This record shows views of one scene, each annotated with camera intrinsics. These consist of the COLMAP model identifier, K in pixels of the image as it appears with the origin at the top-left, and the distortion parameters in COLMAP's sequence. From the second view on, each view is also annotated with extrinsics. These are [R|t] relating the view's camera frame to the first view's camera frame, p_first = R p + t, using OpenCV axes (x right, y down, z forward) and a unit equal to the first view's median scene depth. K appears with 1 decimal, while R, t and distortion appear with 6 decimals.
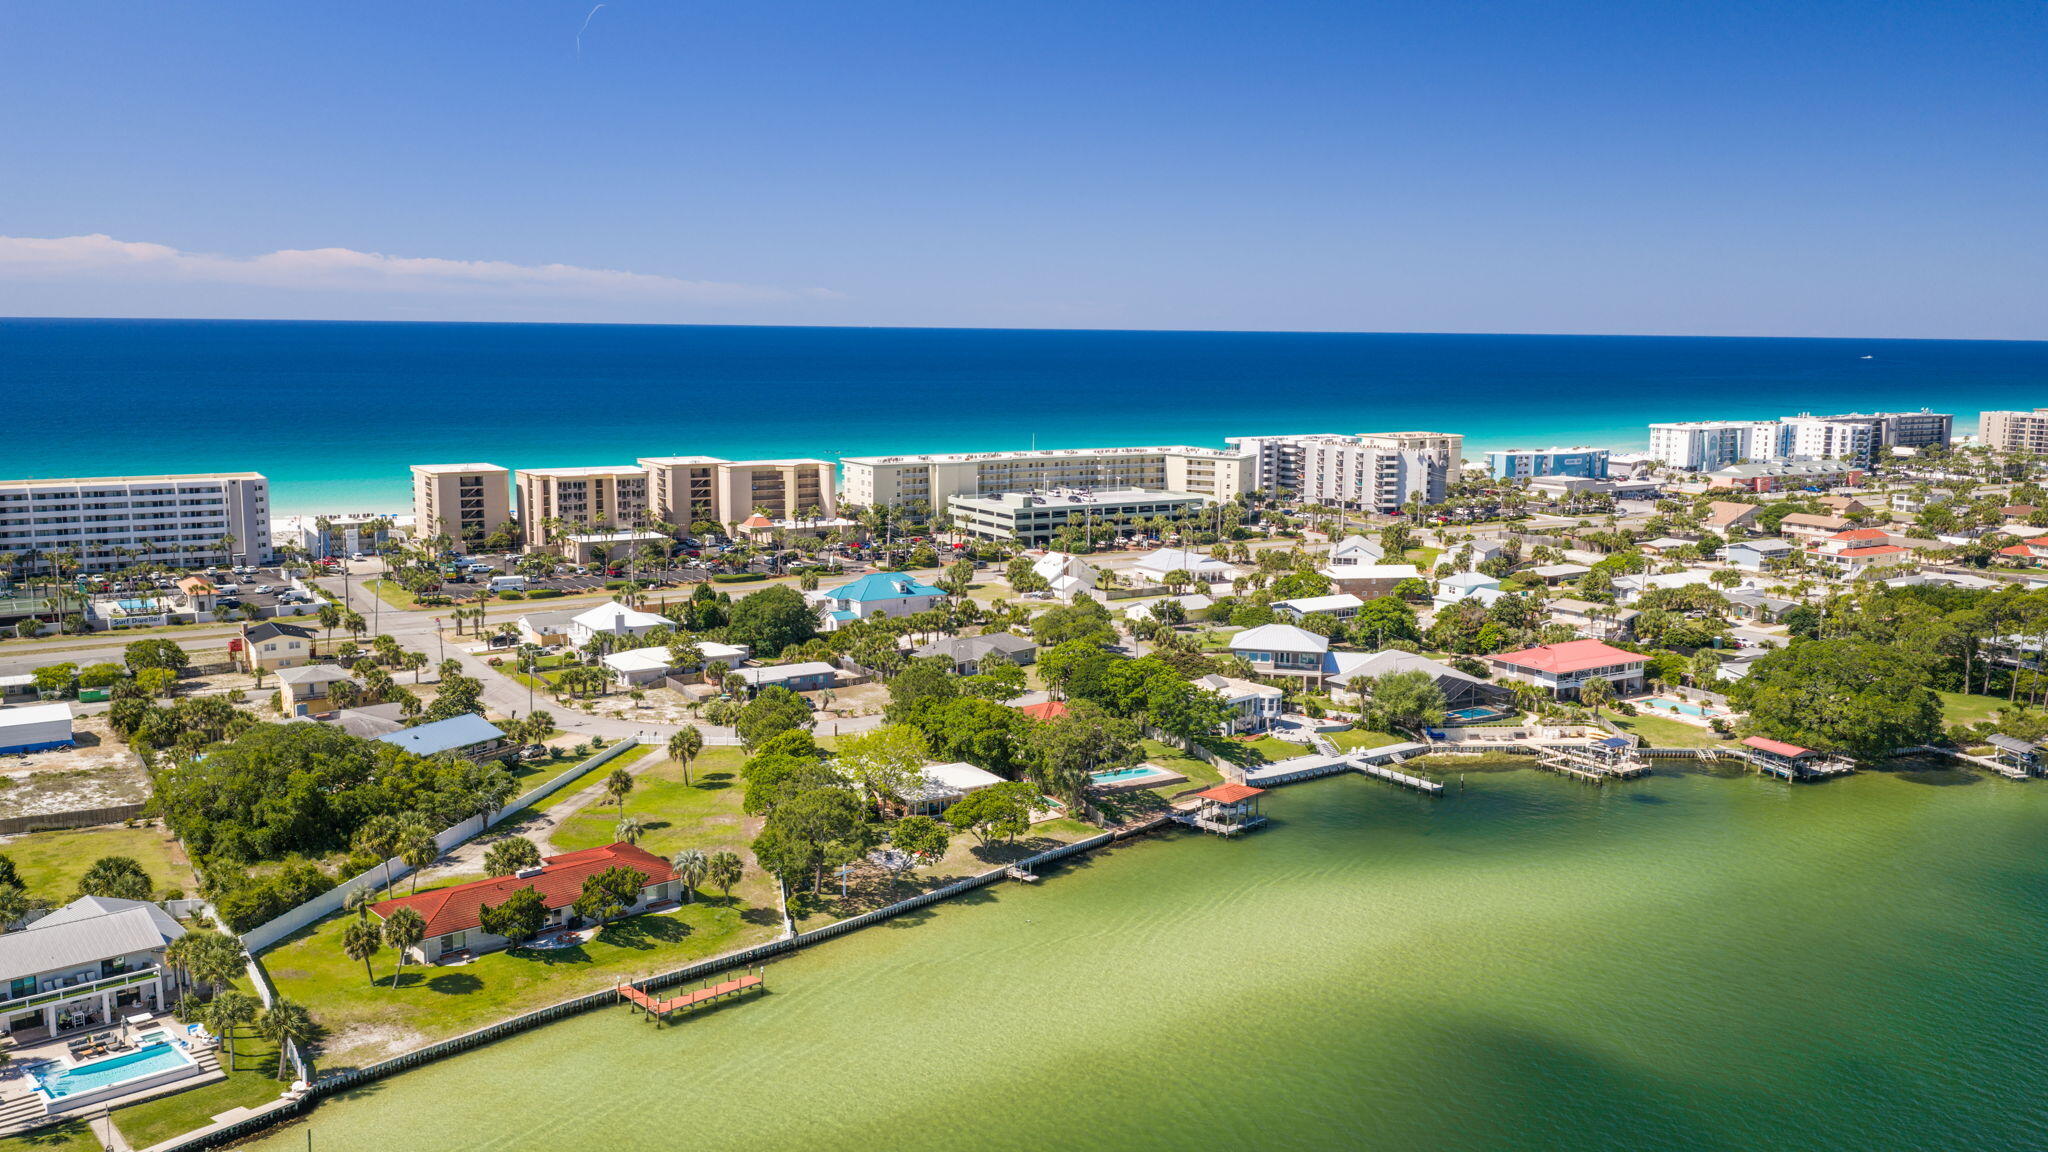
lens RADIAL K [[1688.9, 0, 1031.8], [0, 1688.9, 576.9], [0, 0, 1]] dist [0.035520, -0.070203]
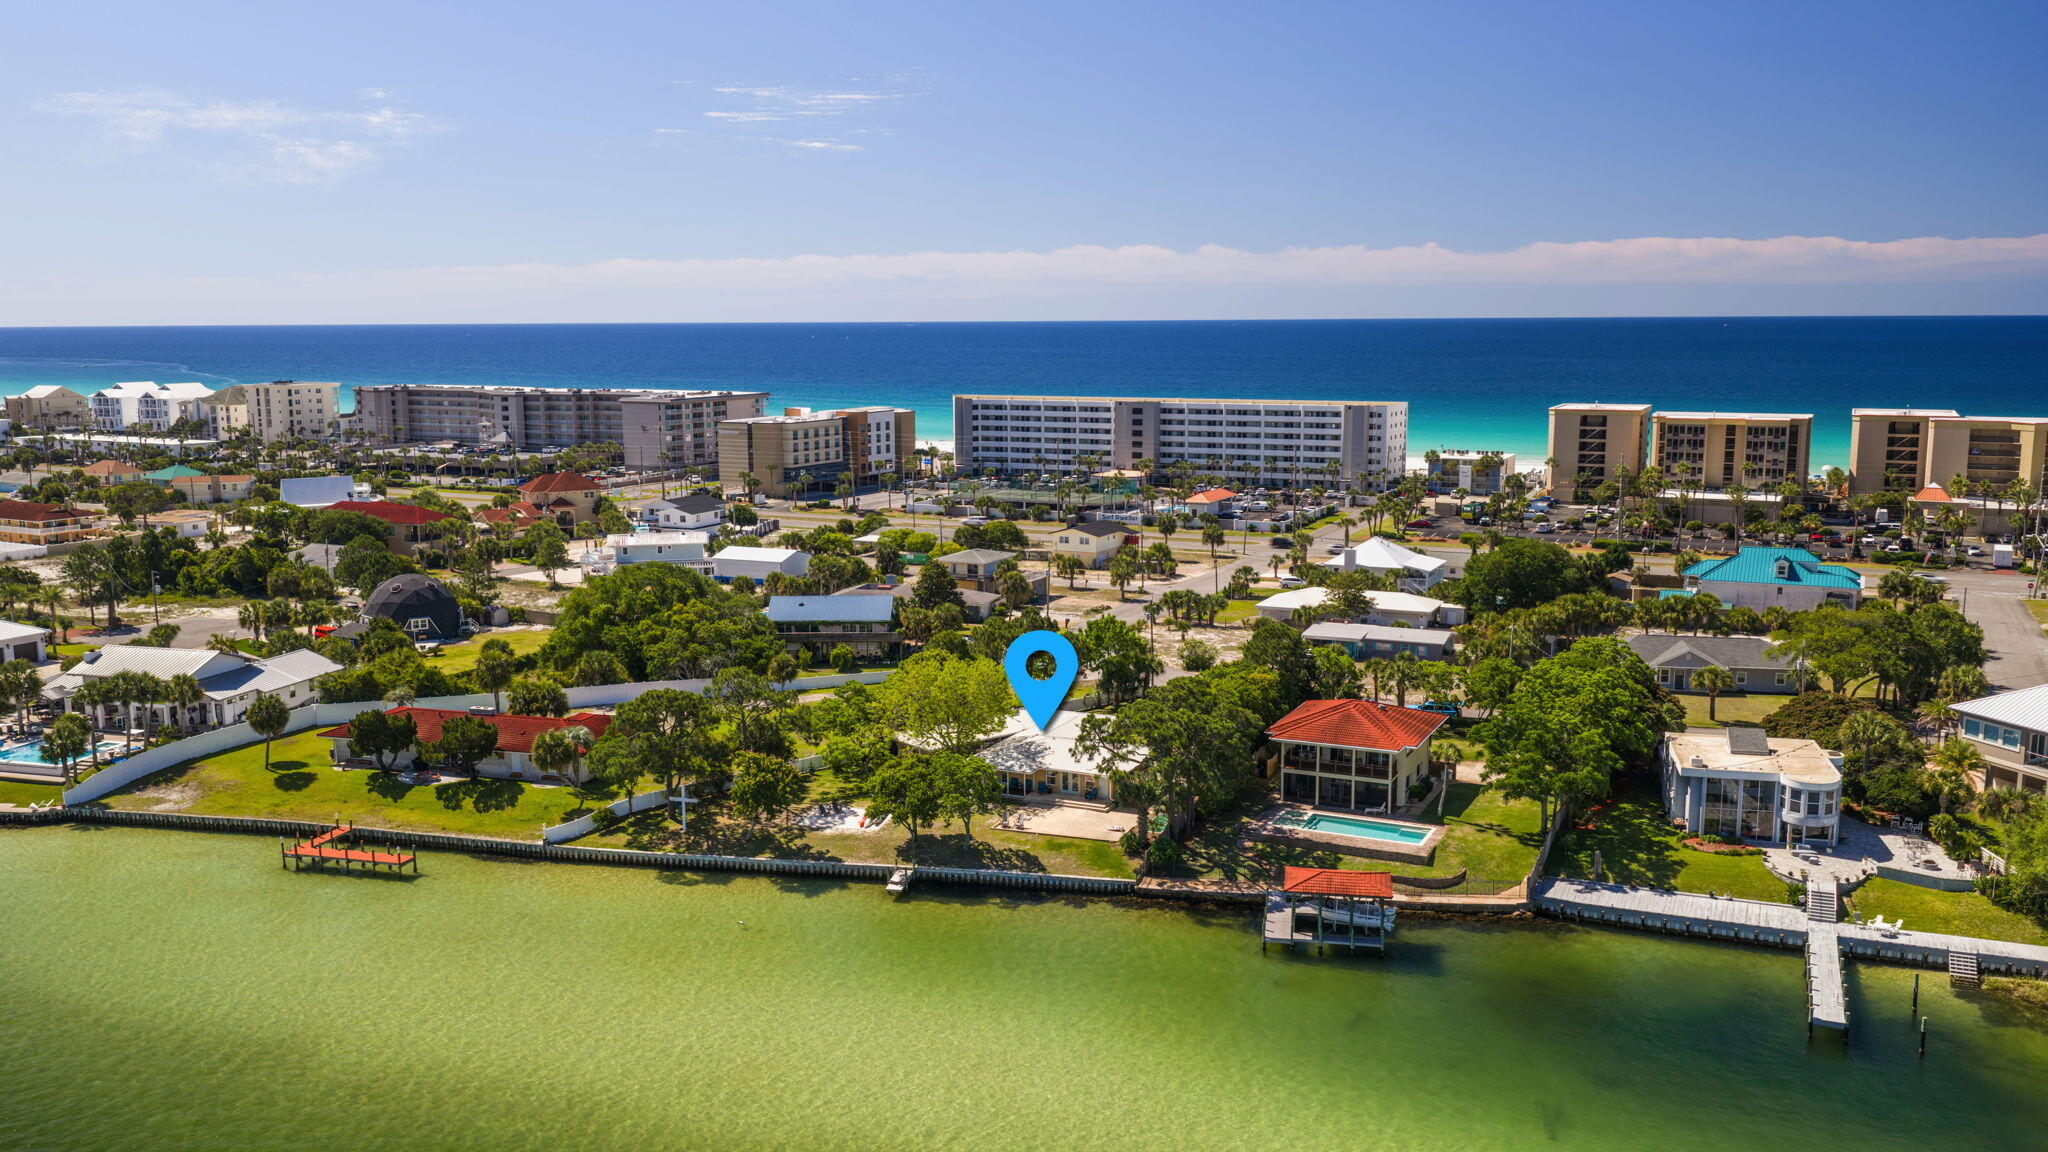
lens RADIAL K [[1688.9, 0, 1031.8], [0, 1688.9, 576.9], [0, 0, 1]] dist [0.035520, -0.070203]
pose [[0.514943, 0.116554, -0.849264, 0.564607], [-0.115725, 0.991096, 0.065850, -0.001354], [0.849377, 0.064373, 0.523846, 0.627978]]
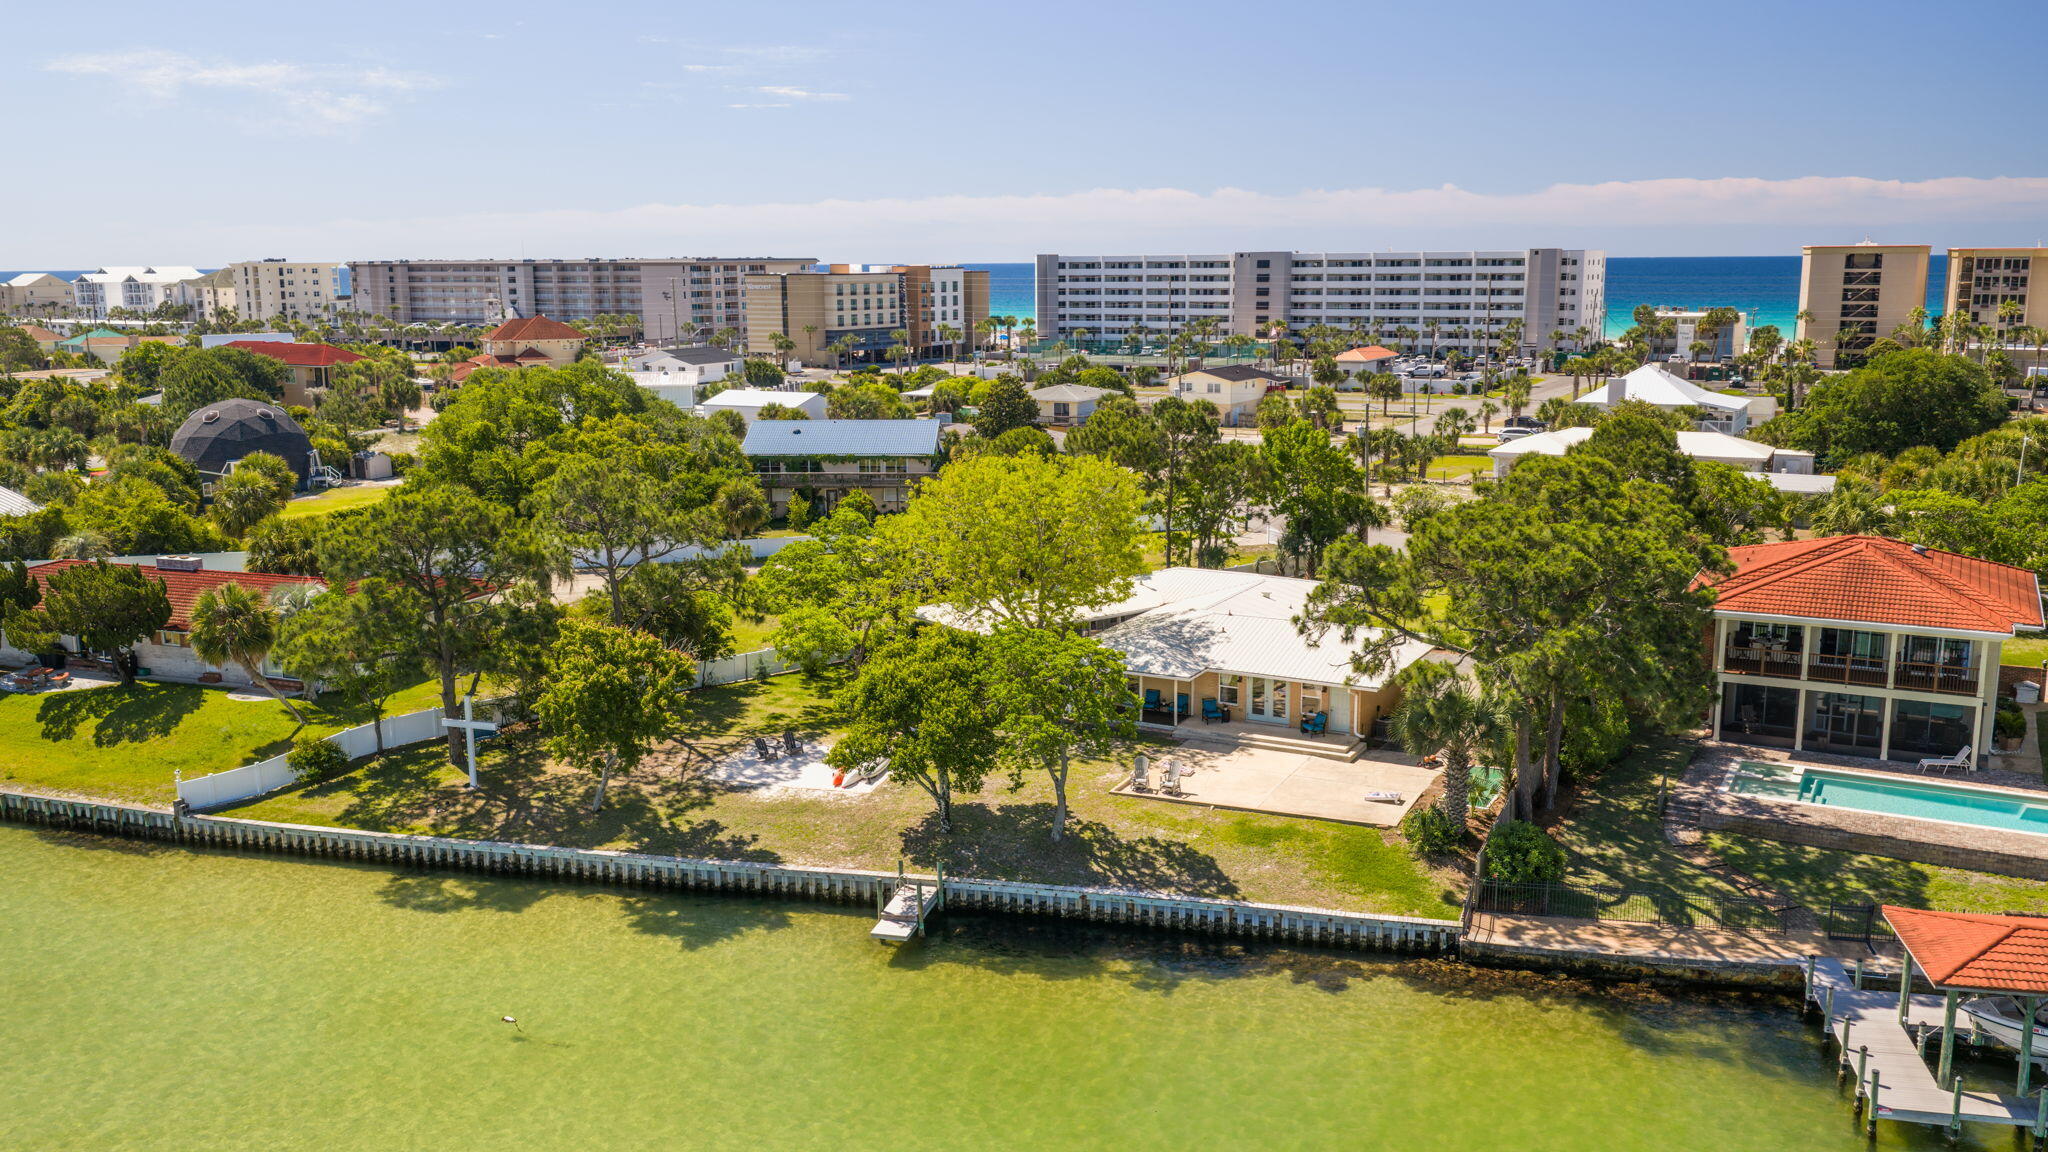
lens RADIAL K [[1688.9, 0, 1031.8], [0, 1688.9, 576.9], [0, 0, 1]] dist [0.035520, -0.070203]
pose [[0.472810, 0.147189, -0.868784, 0.244759], [-0.117472, 0.987678, 0.103402, 0.076617], [0.873299, 0.053169, 0.484275, 0.813208]]
